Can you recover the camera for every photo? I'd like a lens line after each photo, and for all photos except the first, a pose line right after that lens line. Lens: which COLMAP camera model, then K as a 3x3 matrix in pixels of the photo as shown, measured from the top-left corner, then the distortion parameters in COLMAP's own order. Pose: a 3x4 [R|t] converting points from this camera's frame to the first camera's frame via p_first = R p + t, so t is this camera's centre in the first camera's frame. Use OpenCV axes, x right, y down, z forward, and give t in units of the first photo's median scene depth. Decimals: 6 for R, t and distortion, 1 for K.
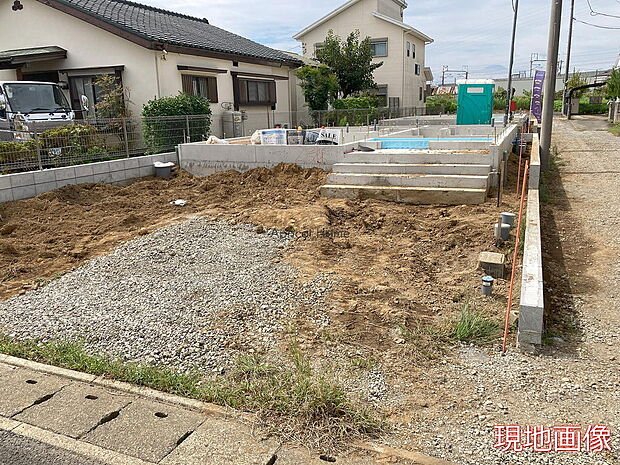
lens RADIAL K [[513.0, 0, 310.6], [0, 513.0, 232.5], [0, 0, 1]] dist [0.033765, -0.028587]
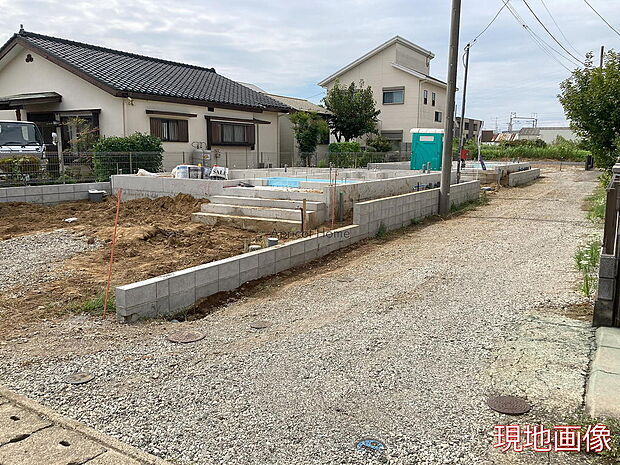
lens RADIAL K [[513.0, 0, 307.9], [0, 513.0, 235.3], [0, 0, 1]] dist [0.033765, -0.028587]
pose [[0.988951, 0.056637, -0.136998, 0.264135], [-0.066232, 0.995584, -0.066521, 0.013072], [0.132625, 0.074860, 0.988335, -0.083807]]
